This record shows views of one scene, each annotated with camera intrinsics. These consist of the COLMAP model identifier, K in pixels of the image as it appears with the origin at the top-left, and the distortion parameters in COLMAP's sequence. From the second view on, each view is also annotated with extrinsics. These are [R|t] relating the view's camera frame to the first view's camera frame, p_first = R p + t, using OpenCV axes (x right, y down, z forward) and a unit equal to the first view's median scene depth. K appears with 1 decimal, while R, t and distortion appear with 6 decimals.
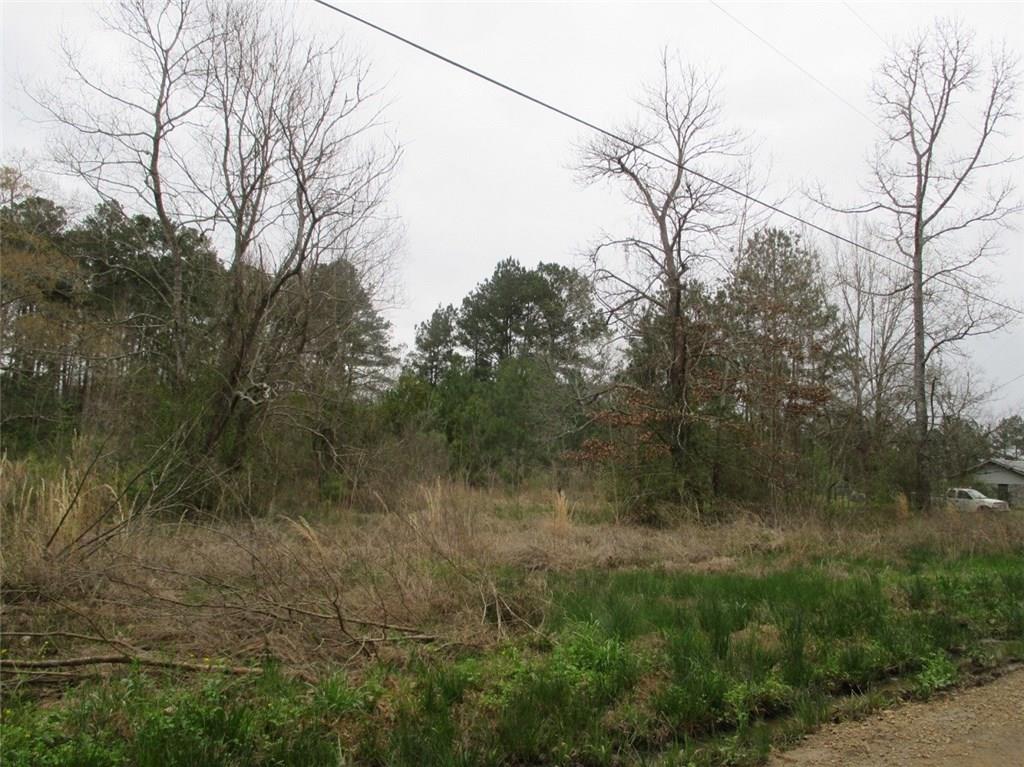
lens RADIAL K [[832.9, 0, 511.1], [0, 832.9, 358.2], [0, 0, 1]] dist [-0.032026, -0.006995]
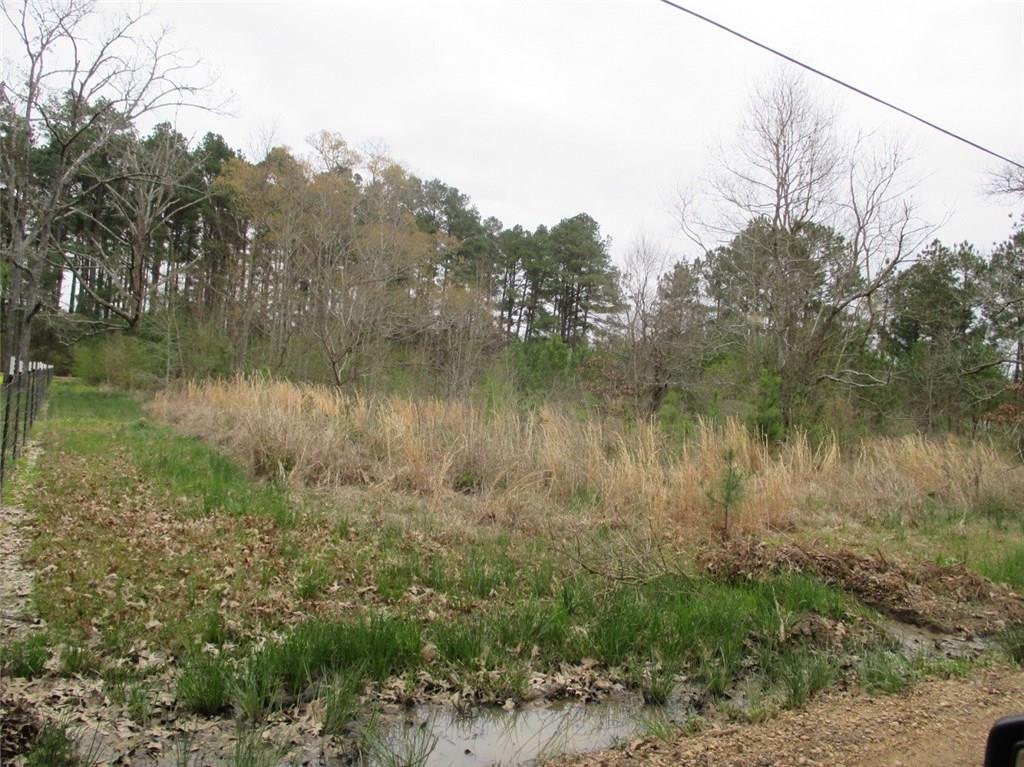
lens RADIAL K [[832.9, 0, 511.1], [0, 832.9, 358.2], [0, 0, 1]] dist [-0.032026, -0.006995]
pose [[0.981258, 0.019769, -0.191683, -0.418016], [-0.005380, 0.997147, 0.075298, -0.061823], [0.192625, -0.072856, 0.978564, -0.457577]]
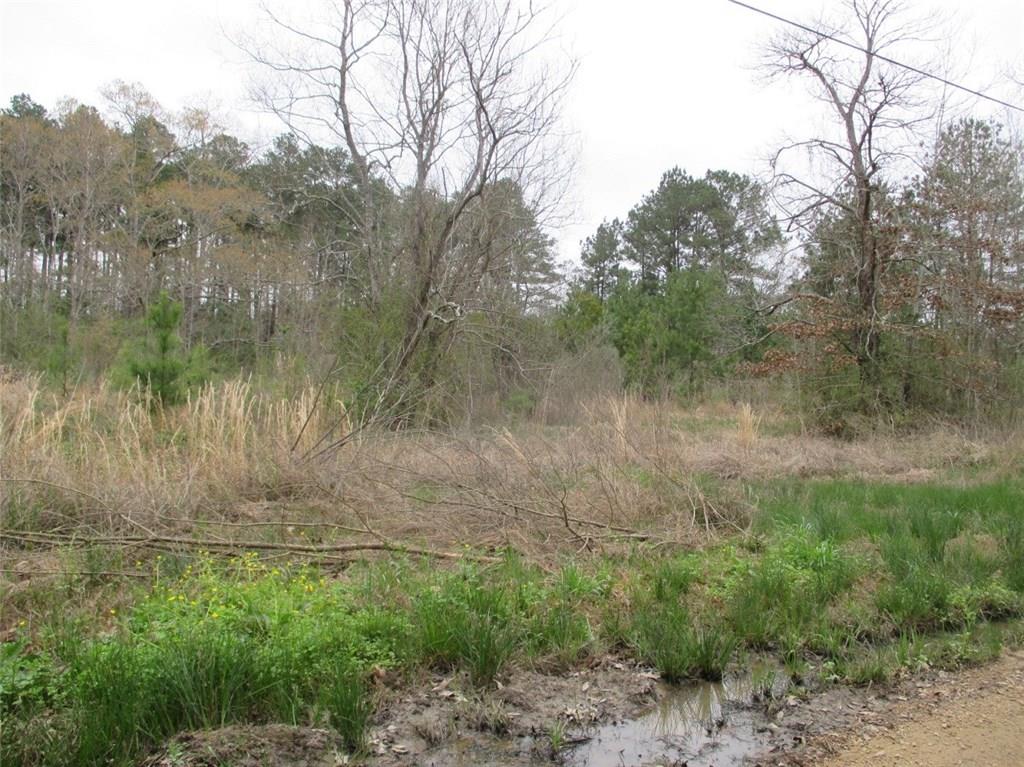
lens RADIAL K [[832.9, 0, 511.1], [0, 832.9, 358.2], [0, 0, 1]] dist [-0.032026, -0.006995]
pose [[0.980585, -0.014958, -0.195521, -0.017222], [0.034626, 0.994627, 0.097564, 0.000293], [0.193011, -0.102440, 0.975834, -0.014565]]
